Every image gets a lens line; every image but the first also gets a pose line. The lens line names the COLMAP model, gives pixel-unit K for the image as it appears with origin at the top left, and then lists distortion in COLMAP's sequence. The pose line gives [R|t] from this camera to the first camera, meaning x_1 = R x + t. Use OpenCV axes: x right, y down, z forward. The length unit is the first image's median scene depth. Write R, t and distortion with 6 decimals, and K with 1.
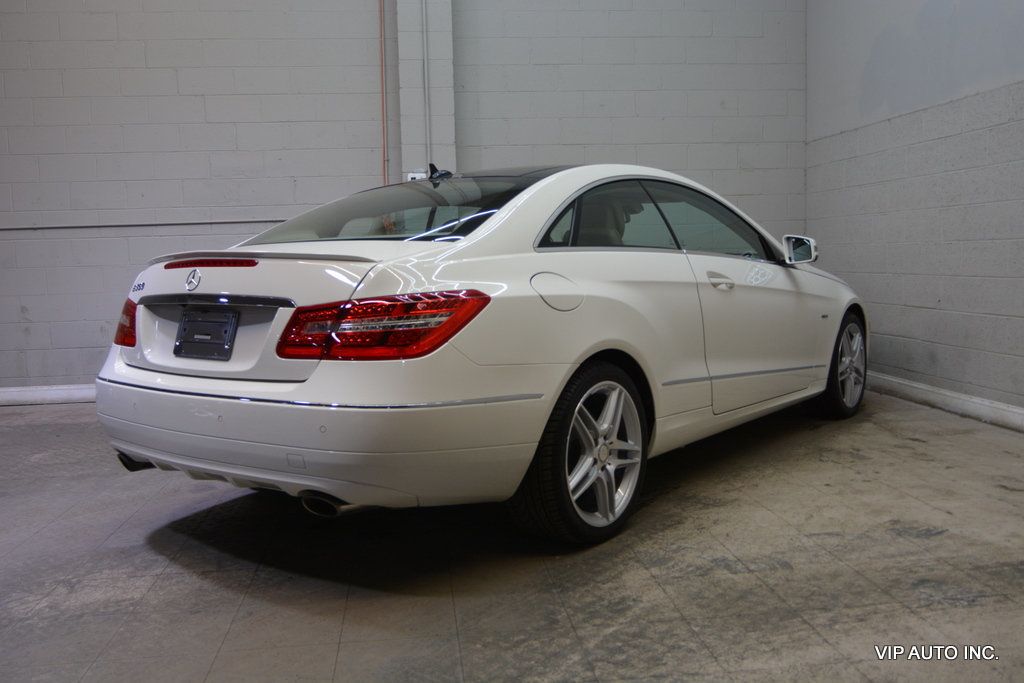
lens RADIAL K [[908.0, 0, 499.4], [0, 908.0, 339.7], [0, 0, 1]] dist [-0.027041, 0.018654]
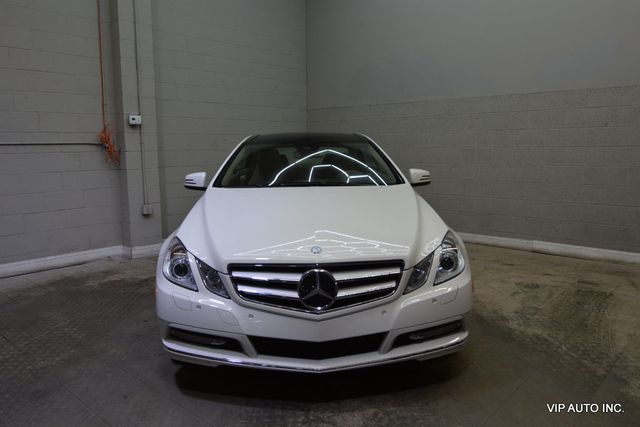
lens RADIAL K [[489.6, 0, 320.0], [0, 489.6, 213.5], [0, 0, 1]] dist [-0.009701, 0.004164]
pose [[0.740875, -0.073736, 0.667584, -0.956169], [0.051616, 0.997267, 0.052867, -0.103450], [-0.669657, -0.004709, 0.742656, 0.400789]]
